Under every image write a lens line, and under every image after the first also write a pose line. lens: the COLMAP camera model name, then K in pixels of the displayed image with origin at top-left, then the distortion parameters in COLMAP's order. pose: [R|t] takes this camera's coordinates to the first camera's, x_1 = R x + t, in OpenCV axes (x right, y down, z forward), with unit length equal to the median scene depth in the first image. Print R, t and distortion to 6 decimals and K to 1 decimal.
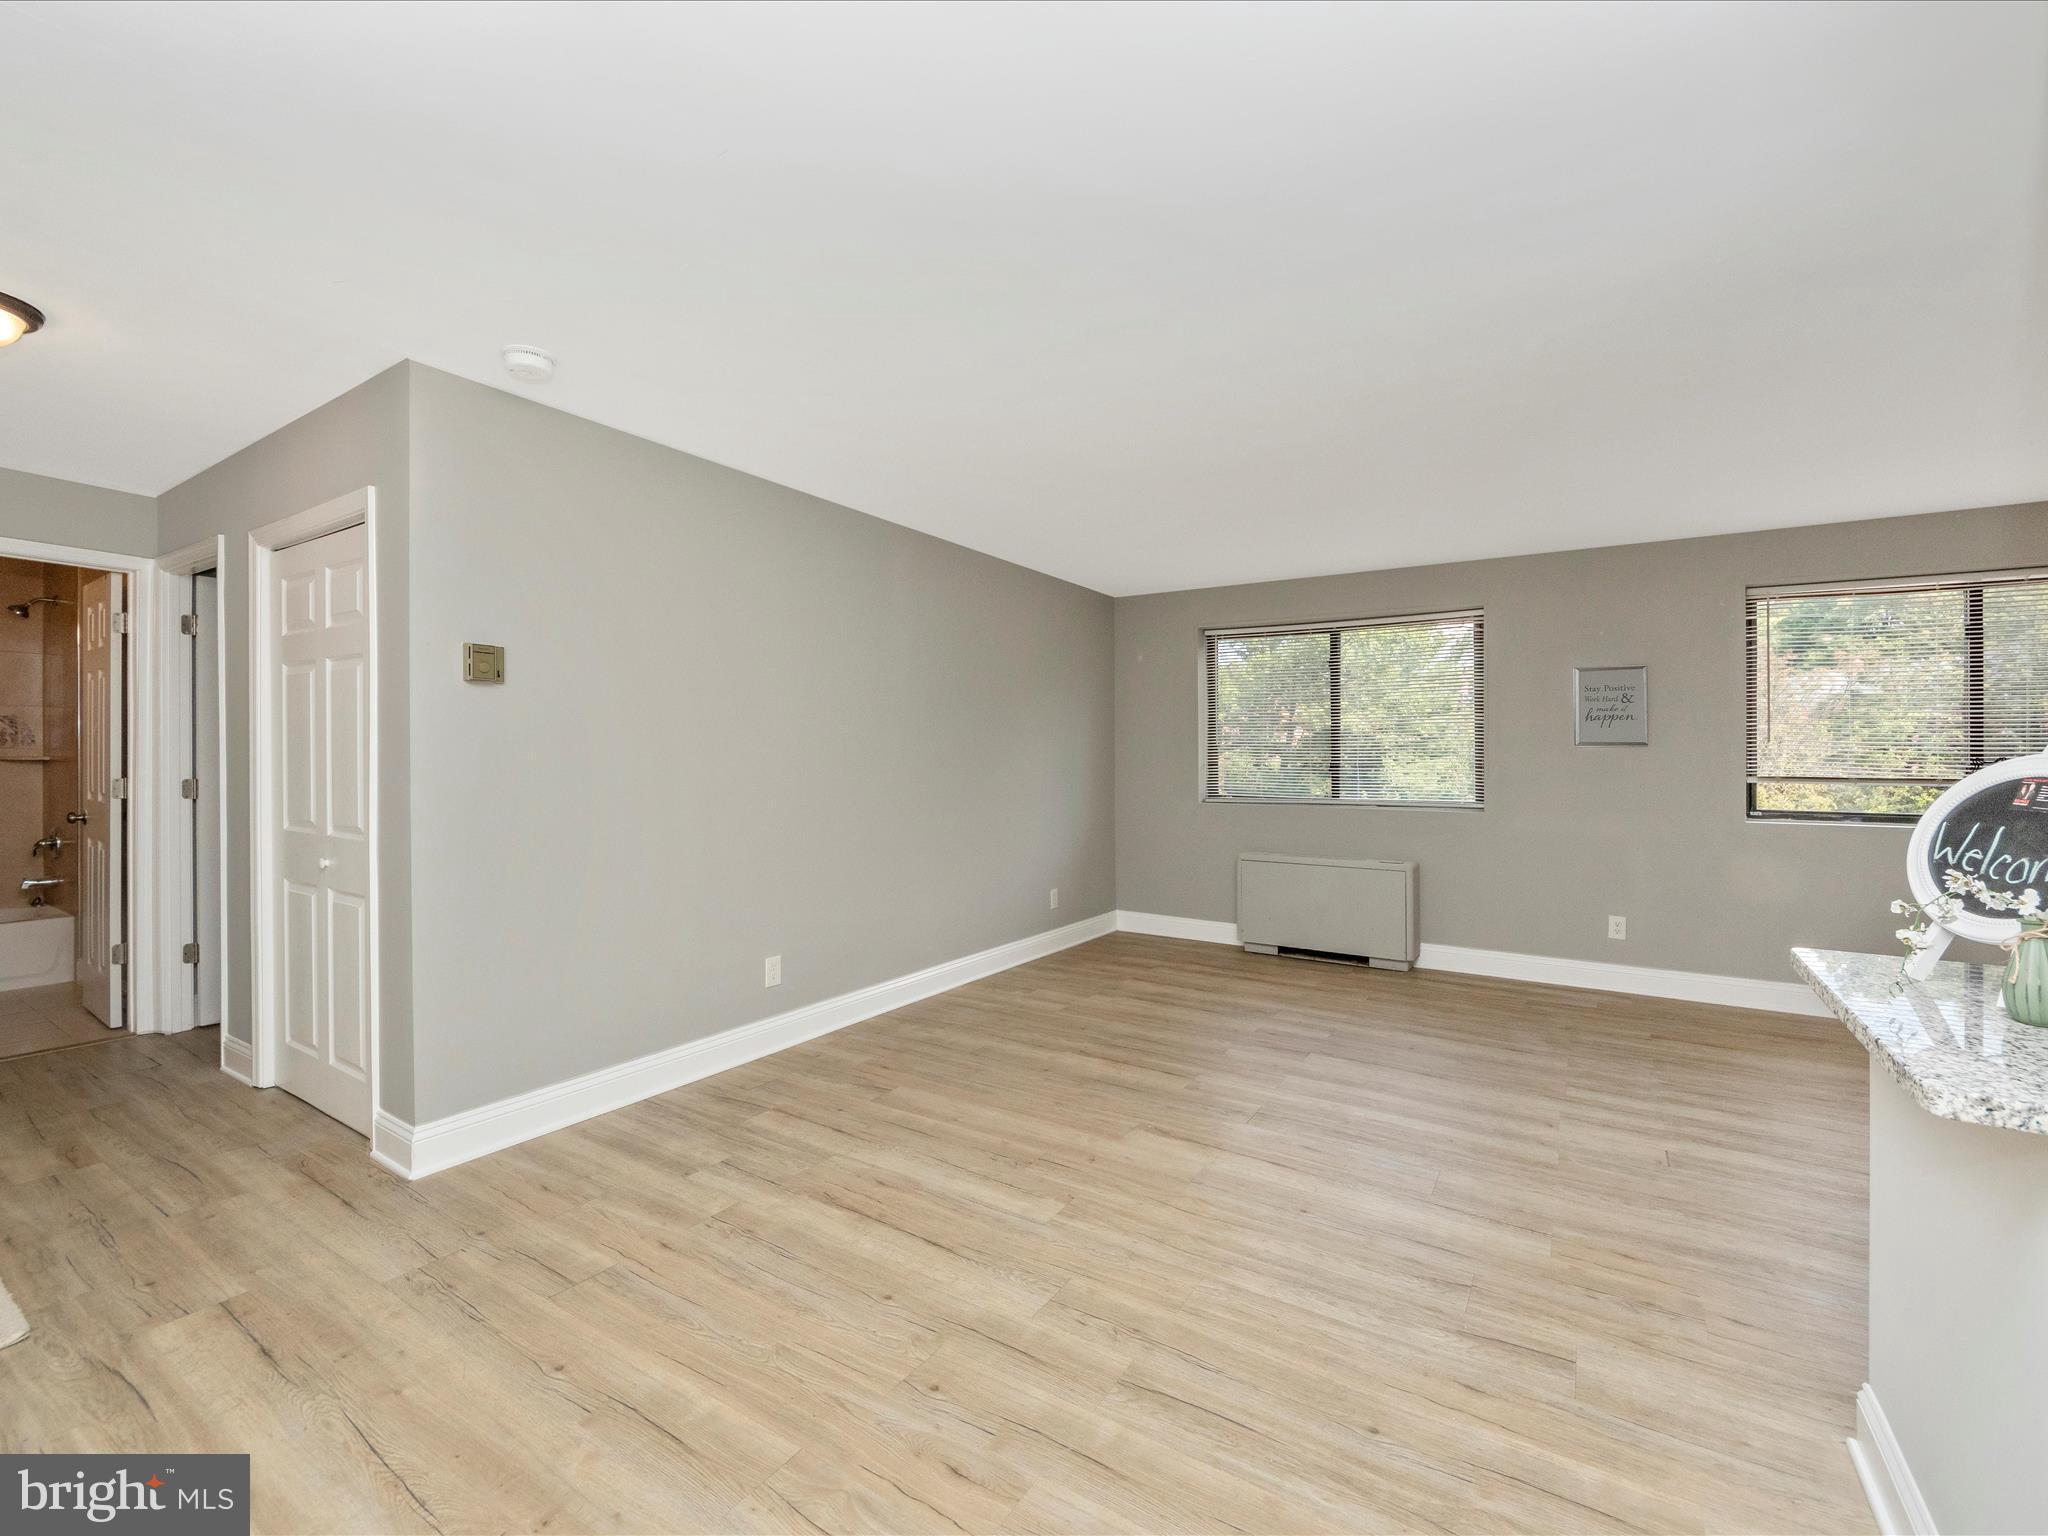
lens RADIAL K [[877.7, 0, 1042.3], [0, 877.7, 751.6], [0, 0, 1]] dist [0.002051, -0.006082]
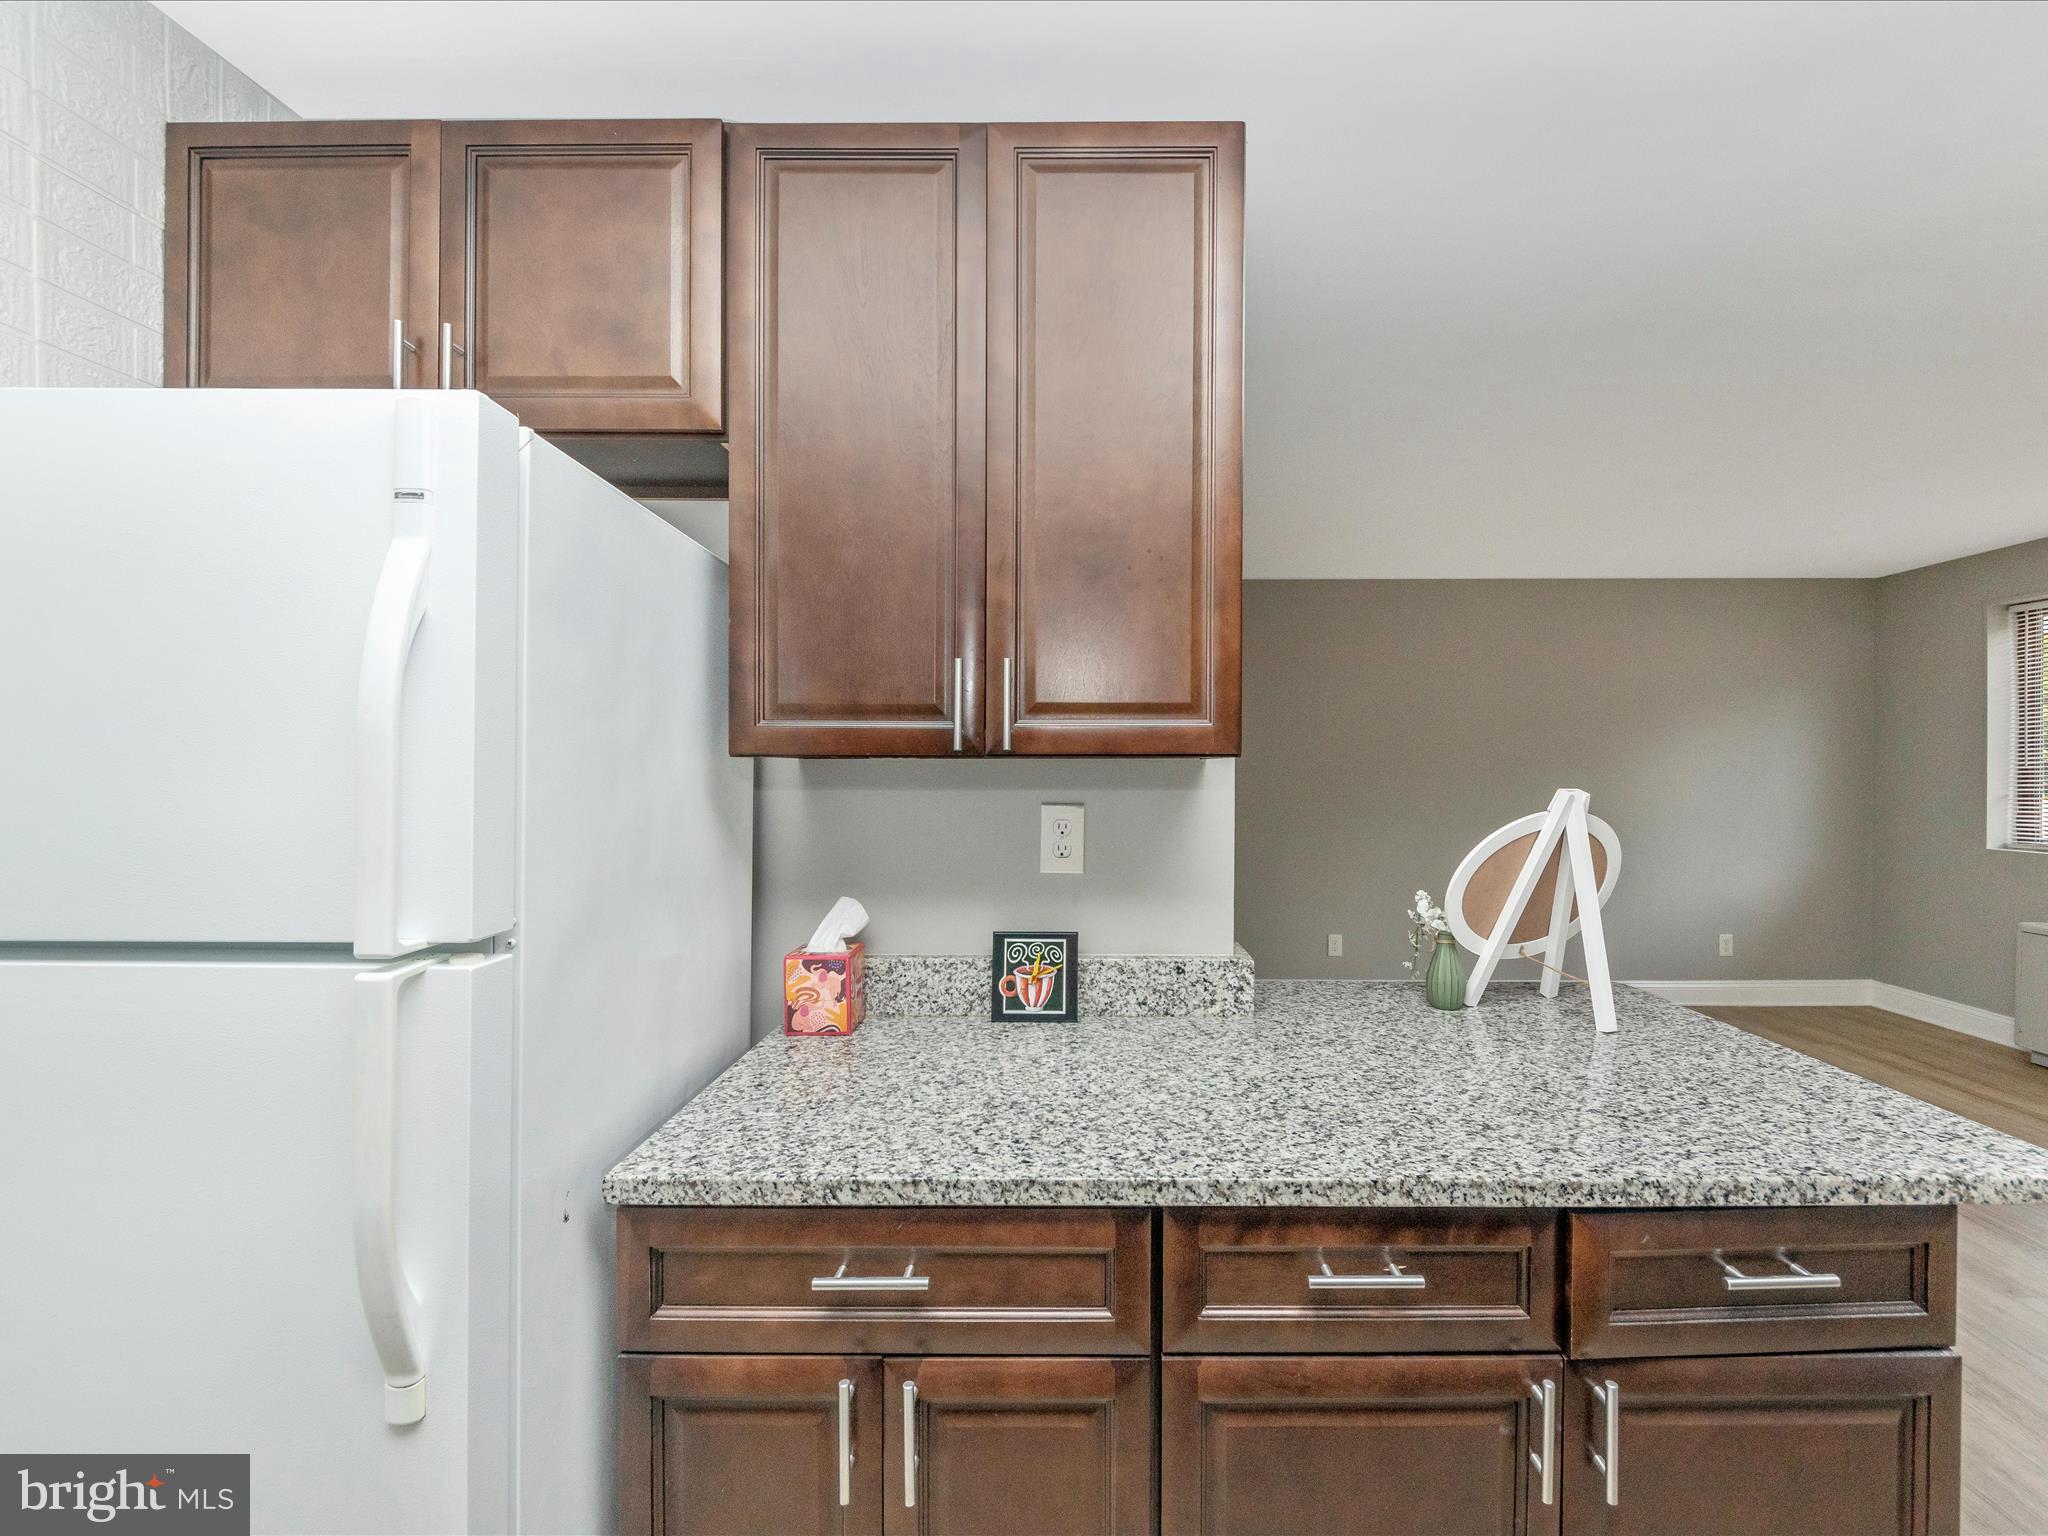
lens RADIAL K [[877.7, 0, 1087.0], [0, 877.7, 789.9], [0, 0, 1]] dist [0.002051, -0.006082]
pose [[0.533113, 0.011377, -0.845968, 0.772823], [0.003702, 0.999869, 0.015779, -0.018917], [0.846036, -0.011543, 0.533001, -0.083826]]
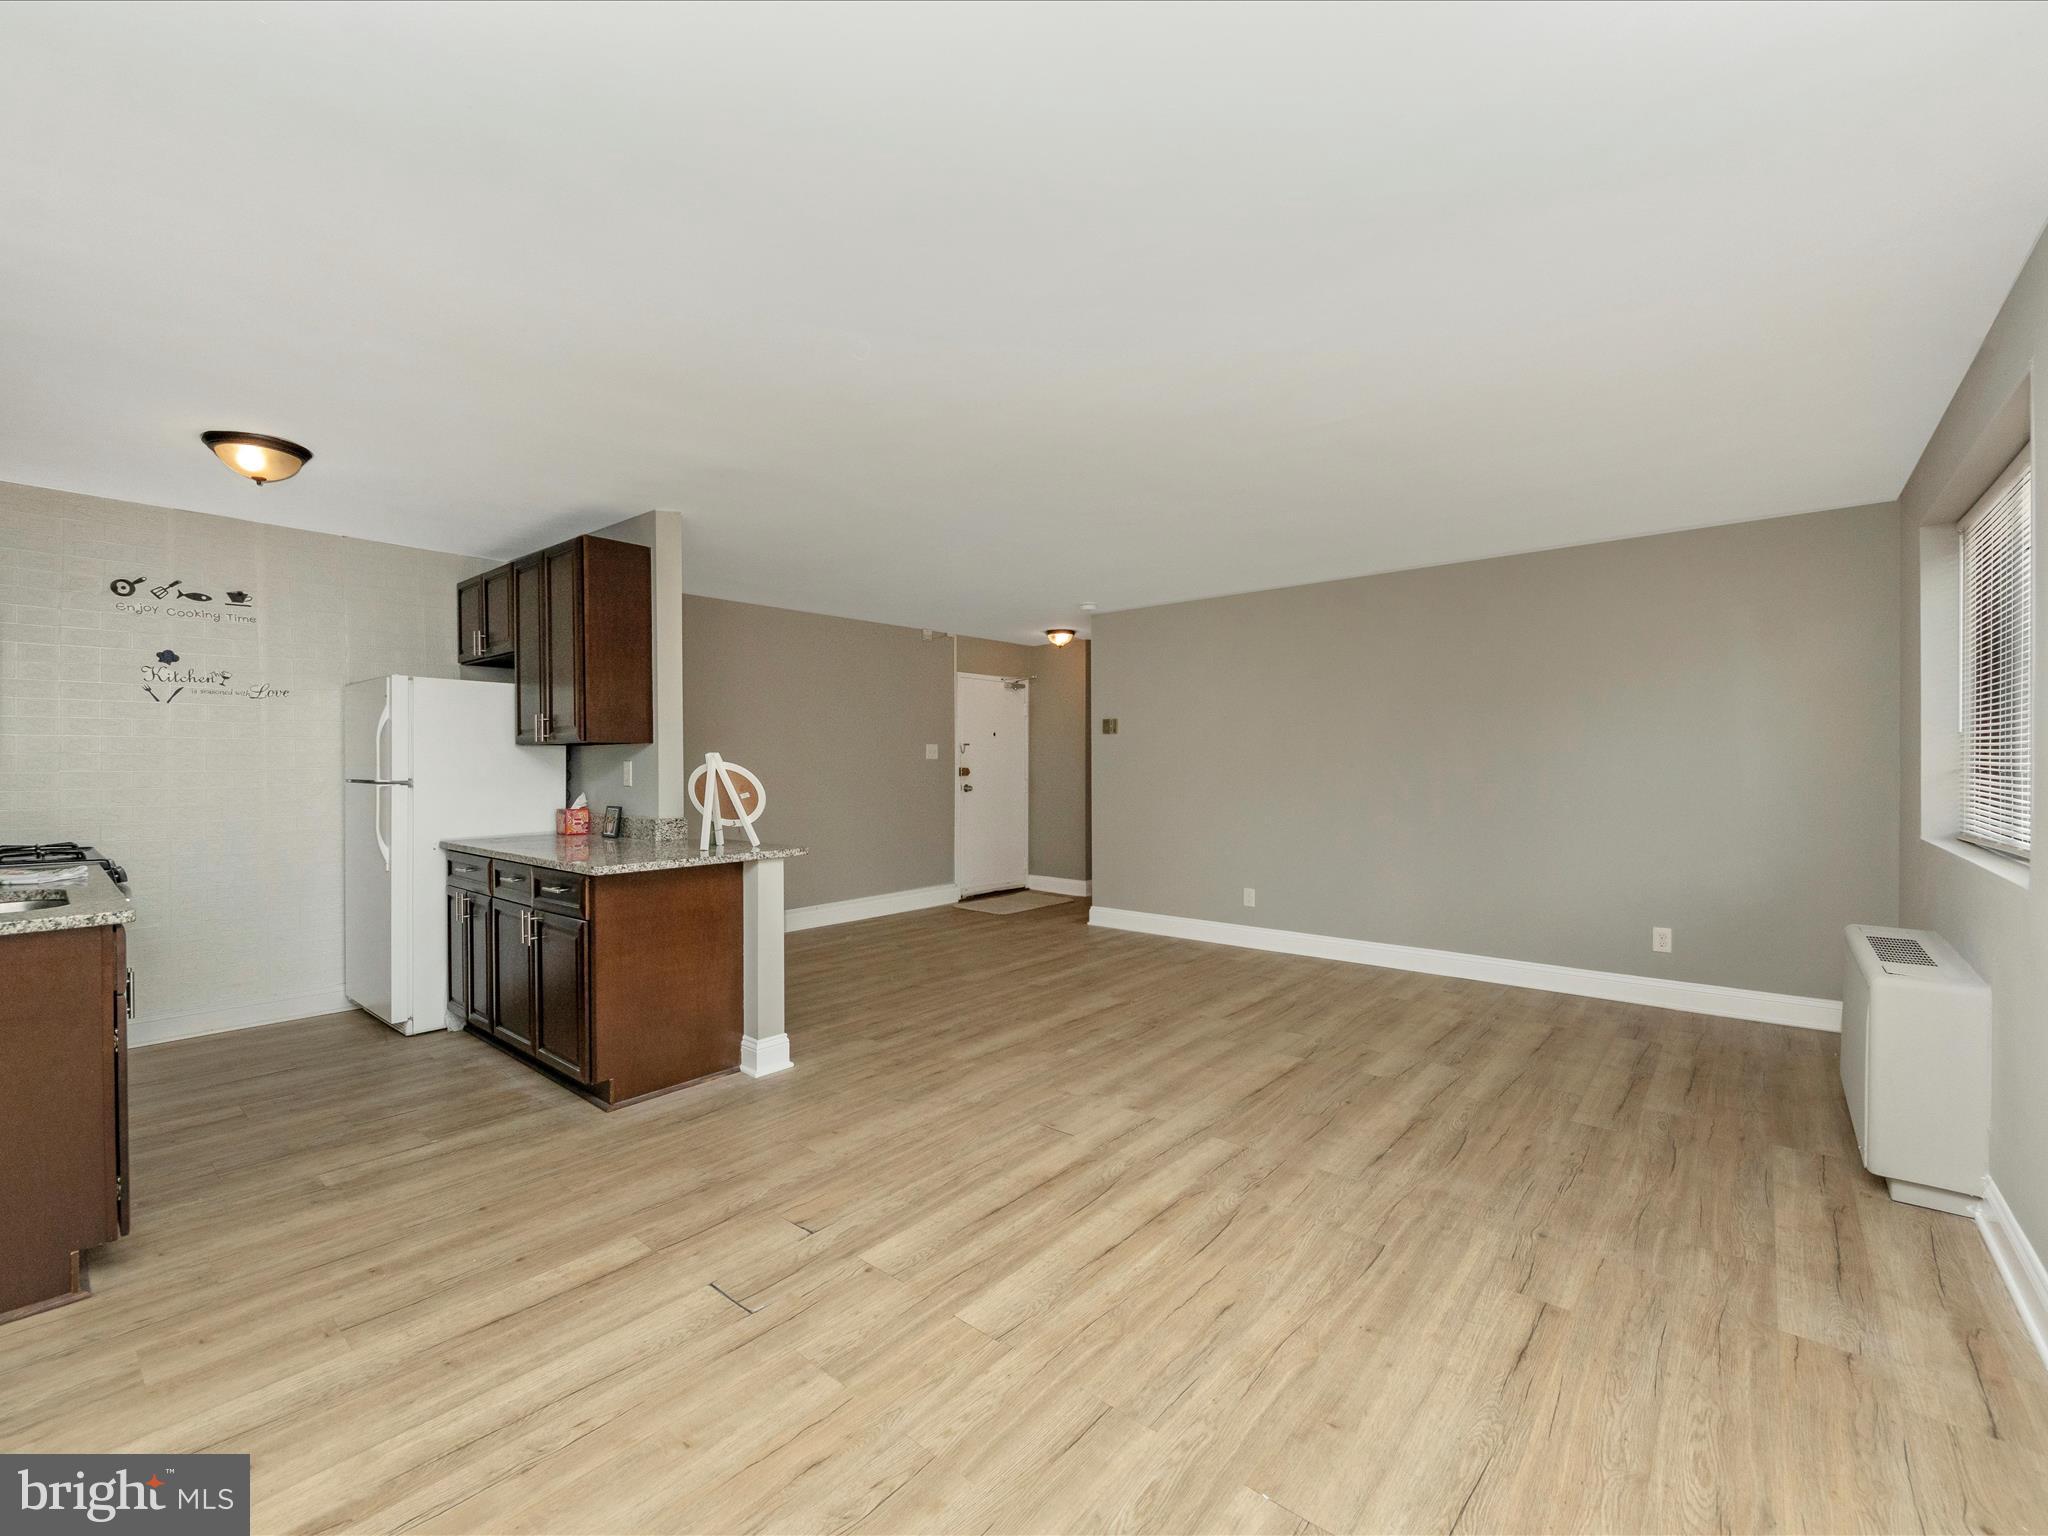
lens RADIAL K [[867.0, 0, 1031.5], [0, 867.0, 768.3], [0, 0, 1]] dist [0.002521, -0.005965]
pose [[-0.137405, -0.000845, -0.990515, 1.614103], [0.007292, 0.999972, -0.001864, 0.018081], [0.990488, -0.007479, -0.137395, 1.015023]]
